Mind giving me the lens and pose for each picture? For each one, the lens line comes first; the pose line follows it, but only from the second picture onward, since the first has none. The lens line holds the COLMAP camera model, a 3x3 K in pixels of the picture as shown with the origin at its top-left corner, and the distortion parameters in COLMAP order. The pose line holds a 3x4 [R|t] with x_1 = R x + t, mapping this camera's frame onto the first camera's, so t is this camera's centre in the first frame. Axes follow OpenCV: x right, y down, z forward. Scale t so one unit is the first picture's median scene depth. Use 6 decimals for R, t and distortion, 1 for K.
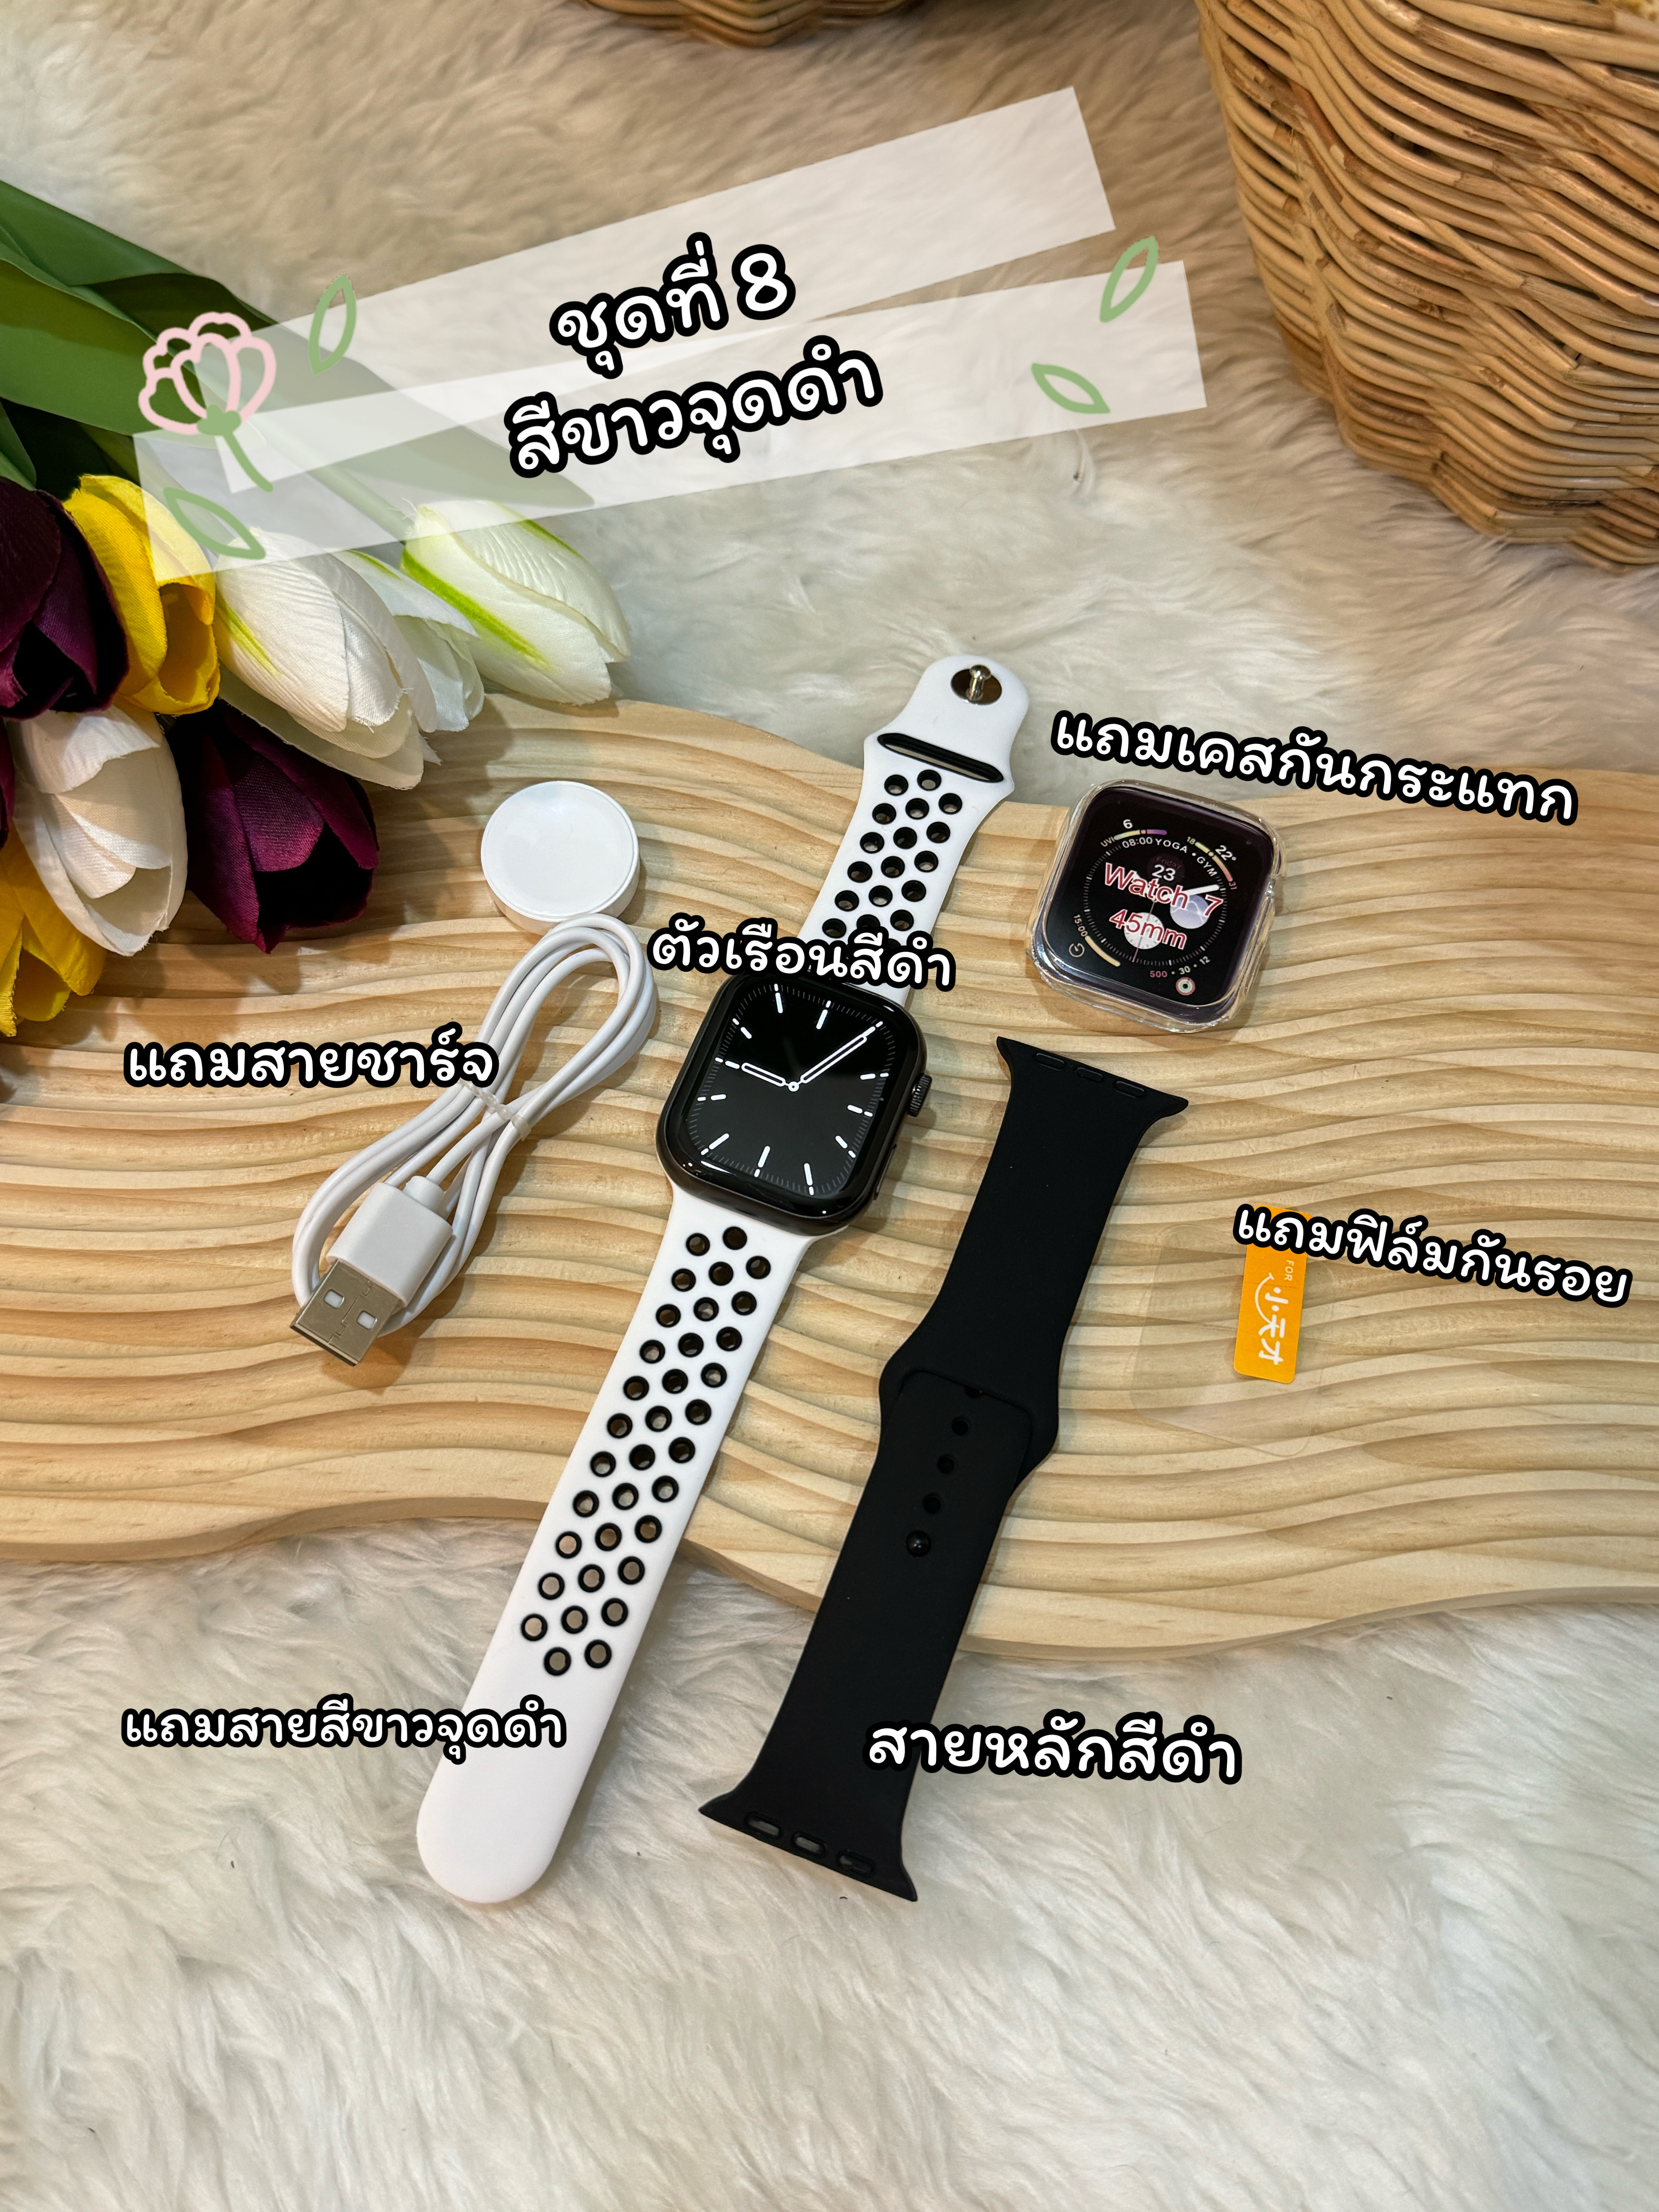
lens RADIAL K [[2140.9, 0, 837.5], [0, 2140.9, 1036.4], [0, 0, 1]] dist [0.110023, -0.389421]
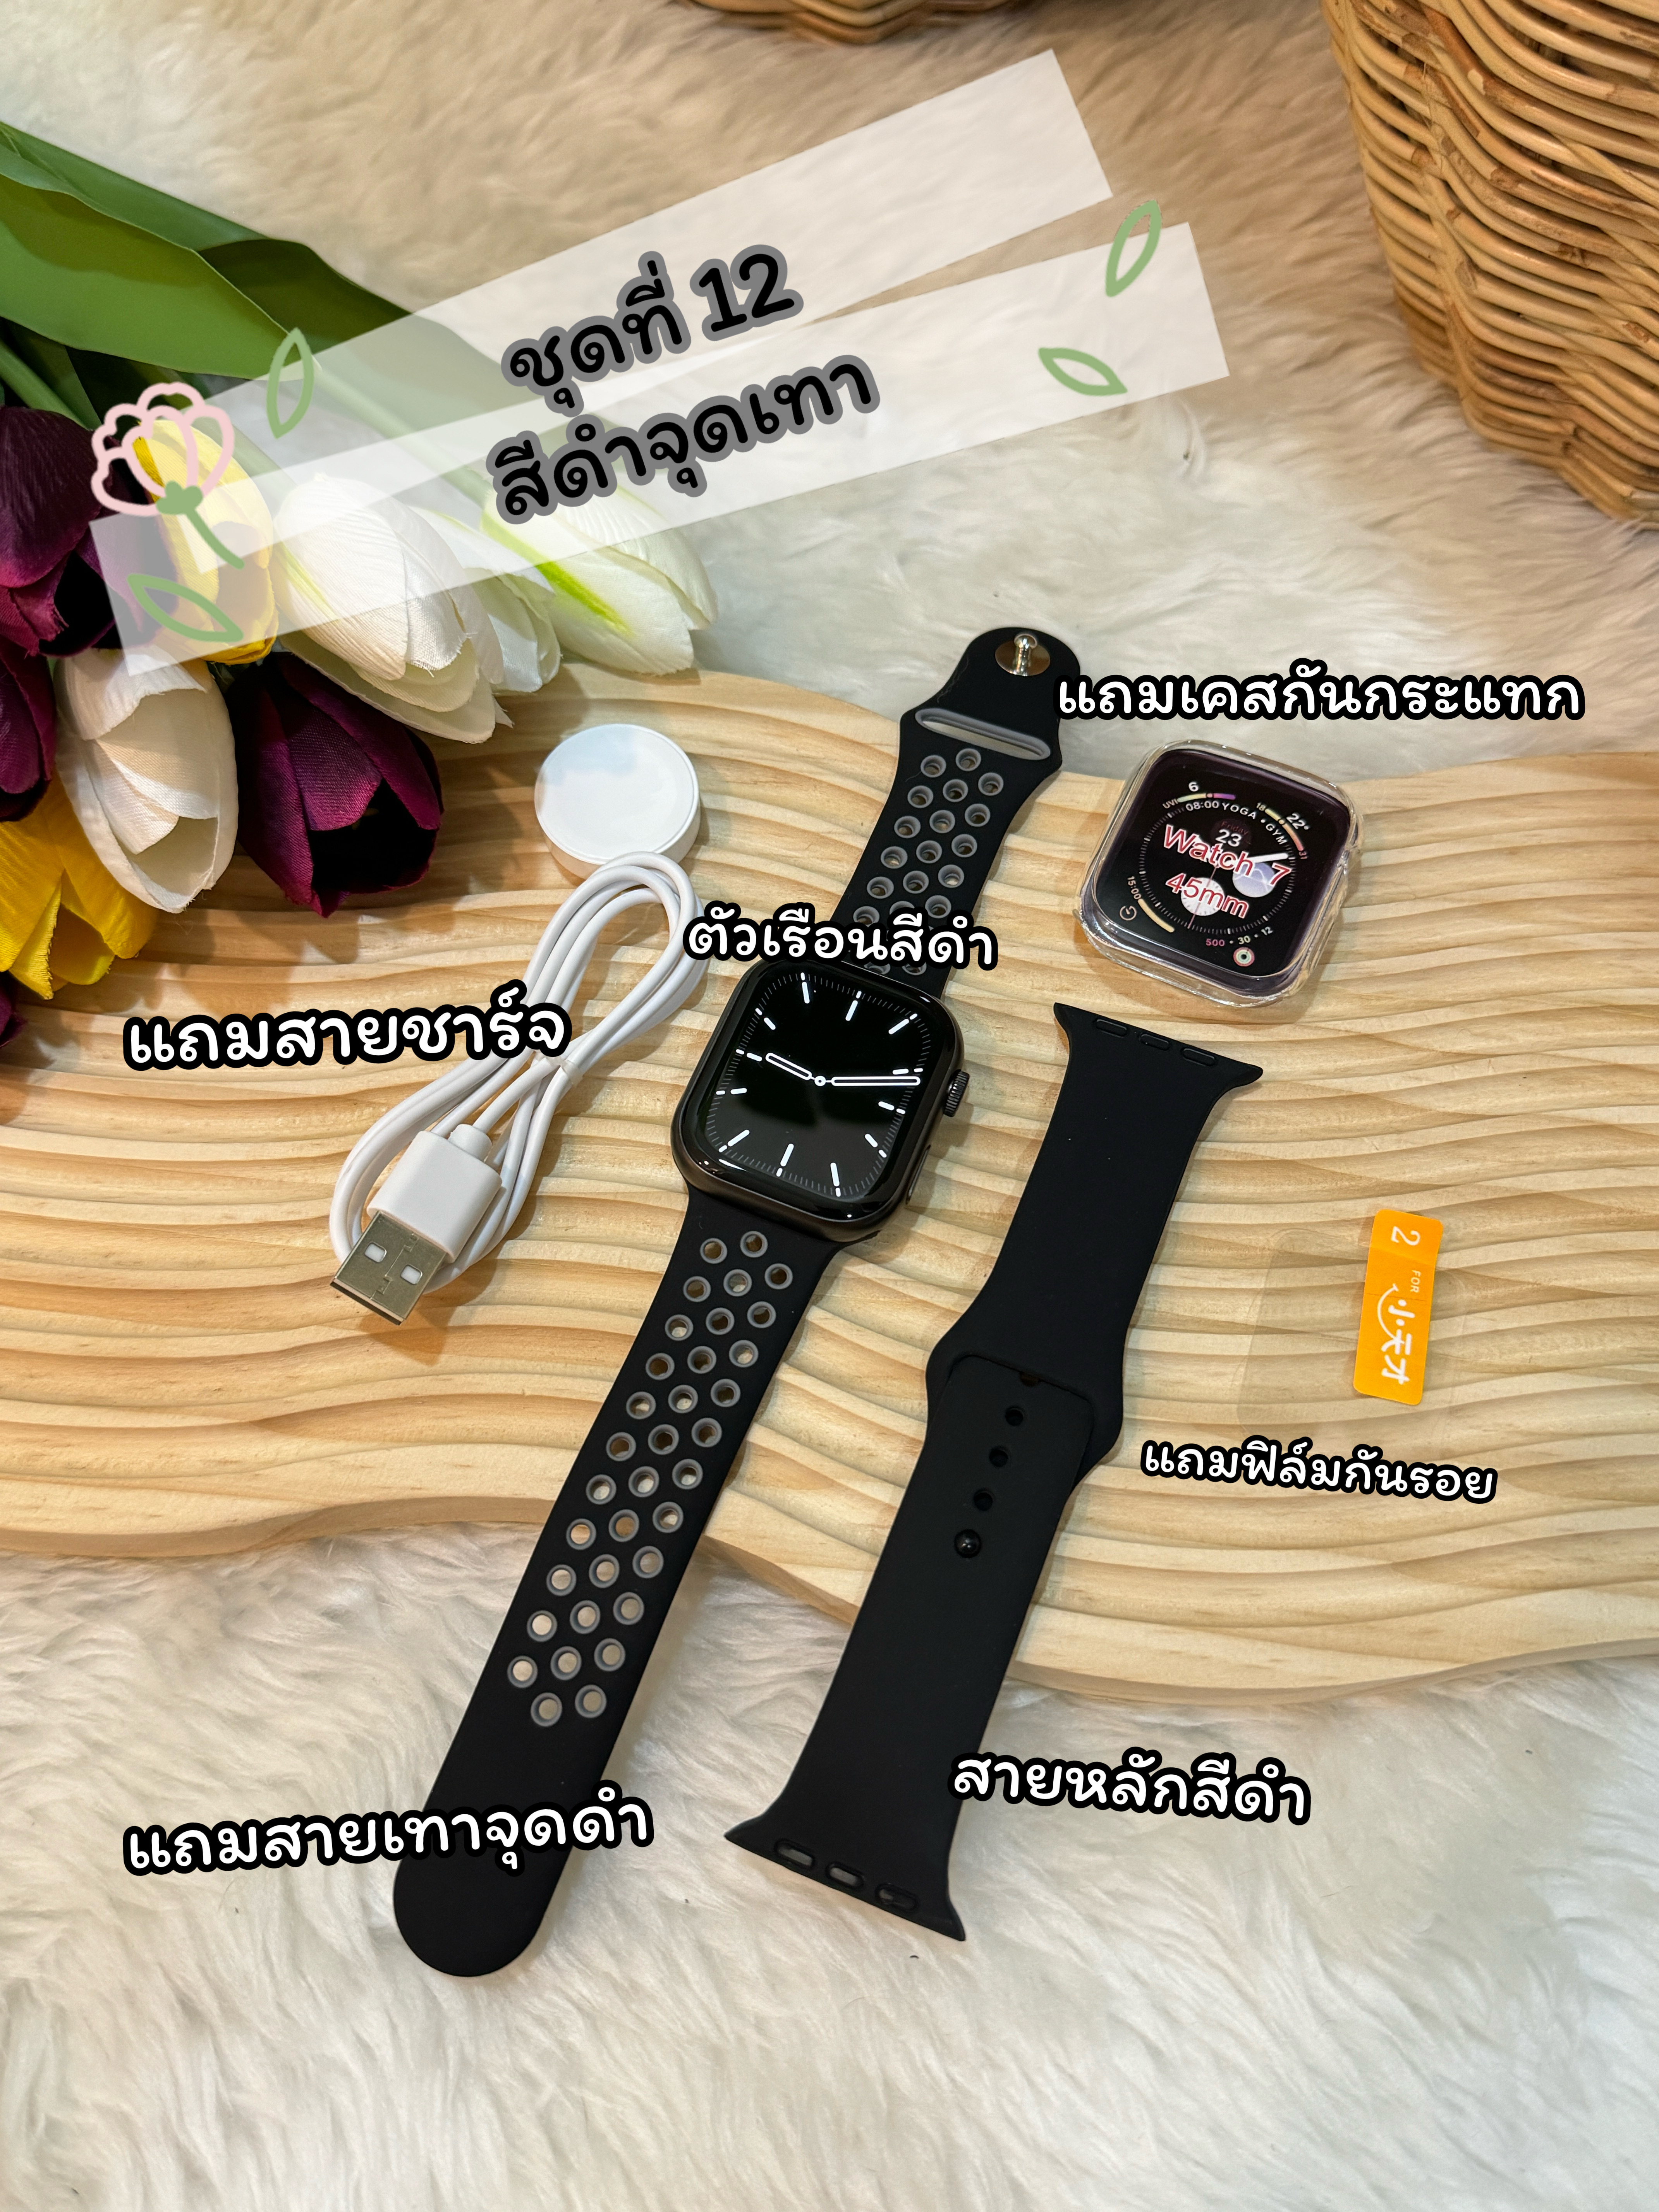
lens RADIAL K [[1866.5, 0, 829.5], [0, 1866.5, 1106.0], [0, 0, 1]] dist [0.052754, -0.179501]
pose [[0.998112, 0.015638, -0.059404, 0.007429], [-0.016917, 0.999635, -0.021083, 0.055795], [0.059052, 0.022048, 0.998011, 0.189846]]
